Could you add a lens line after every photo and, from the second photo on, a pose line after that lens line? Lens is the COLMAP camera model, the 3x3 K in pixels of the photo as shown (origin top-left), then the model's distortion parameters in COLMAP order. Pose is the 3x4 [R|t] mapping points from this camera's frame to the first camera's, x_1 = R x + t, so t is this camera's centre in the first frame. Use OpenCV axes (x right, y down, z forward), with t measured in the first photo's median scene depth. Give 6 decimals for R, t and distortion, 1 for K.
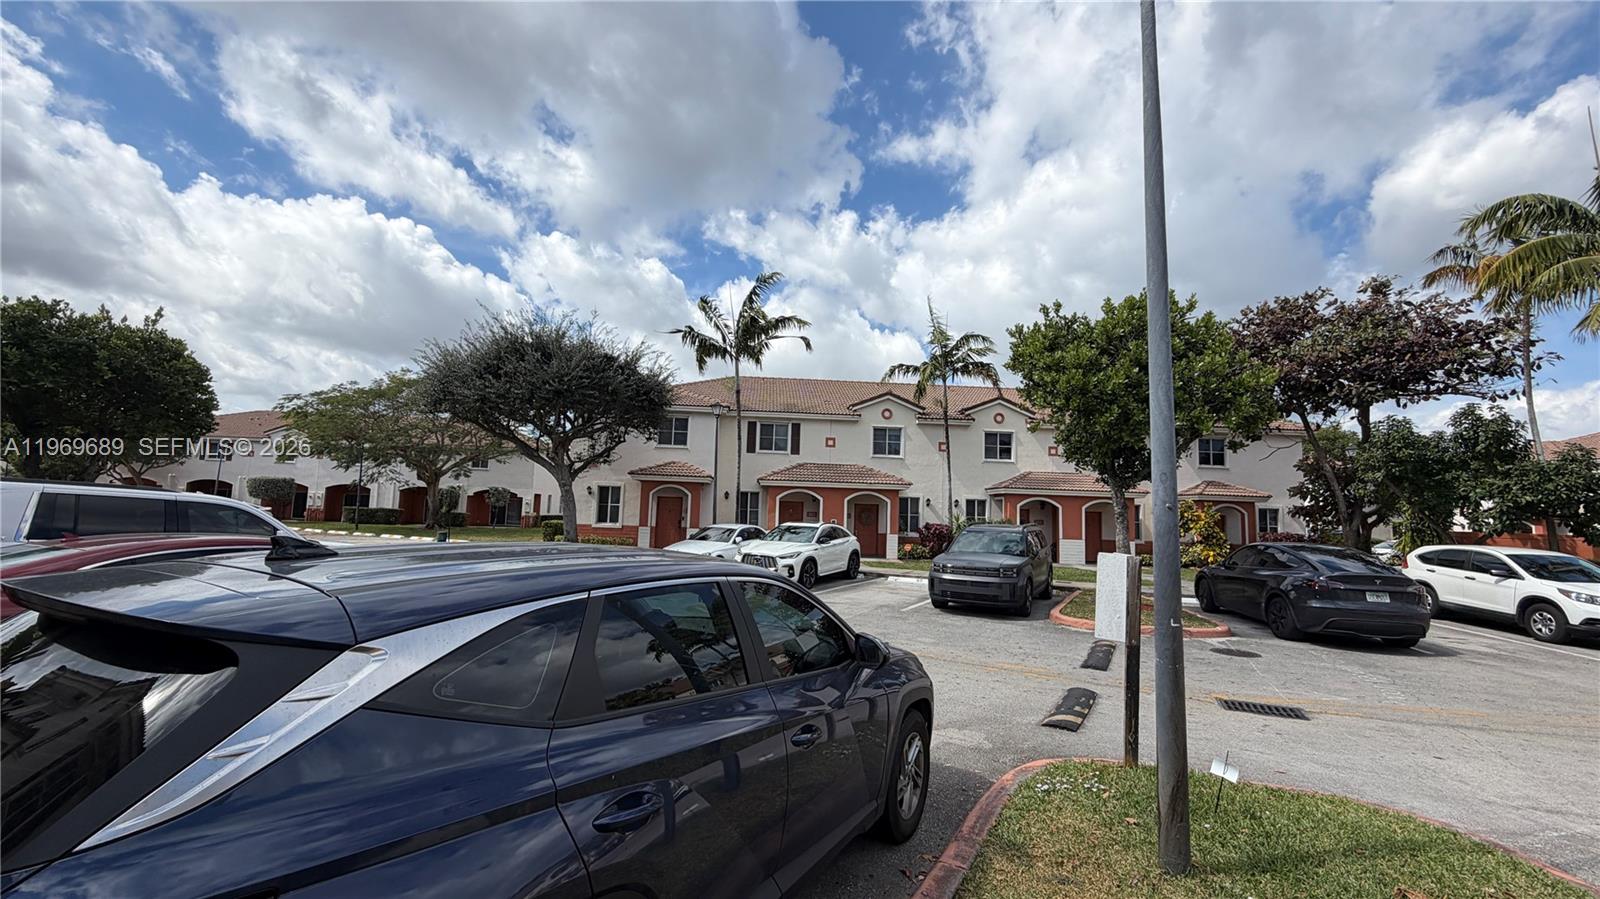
lens RADIAL K [[633.9, 0, 801.1], [0, 633.9, 435.0], [0, 0, 1]] dist [-0.005618, -0.000131]
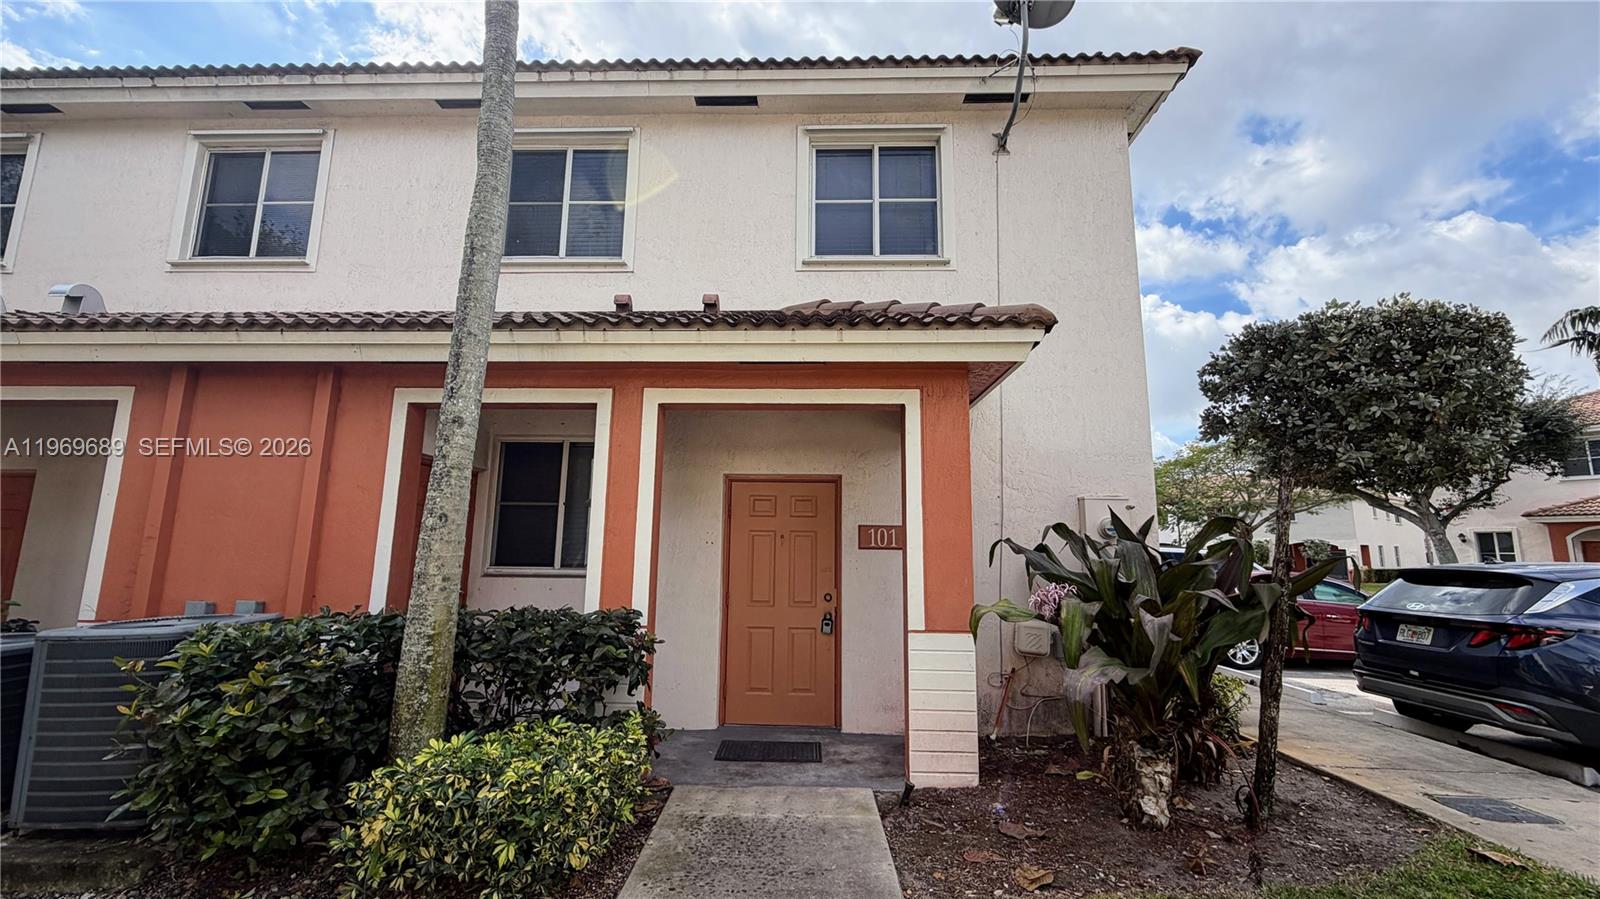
lens RADIAL K [[633.9, 0, 792.4], [0, 633.9, 450.4], [0, 0, 1]] dist [-0.005618, -0.000131]
pose [[0.457876, -0.167835, -0.873030, 0.016531], [0.112297, 0.985071, -0.130478, -0.014116], [0.881895, -0.038296, 0.469888, -0.139958]]
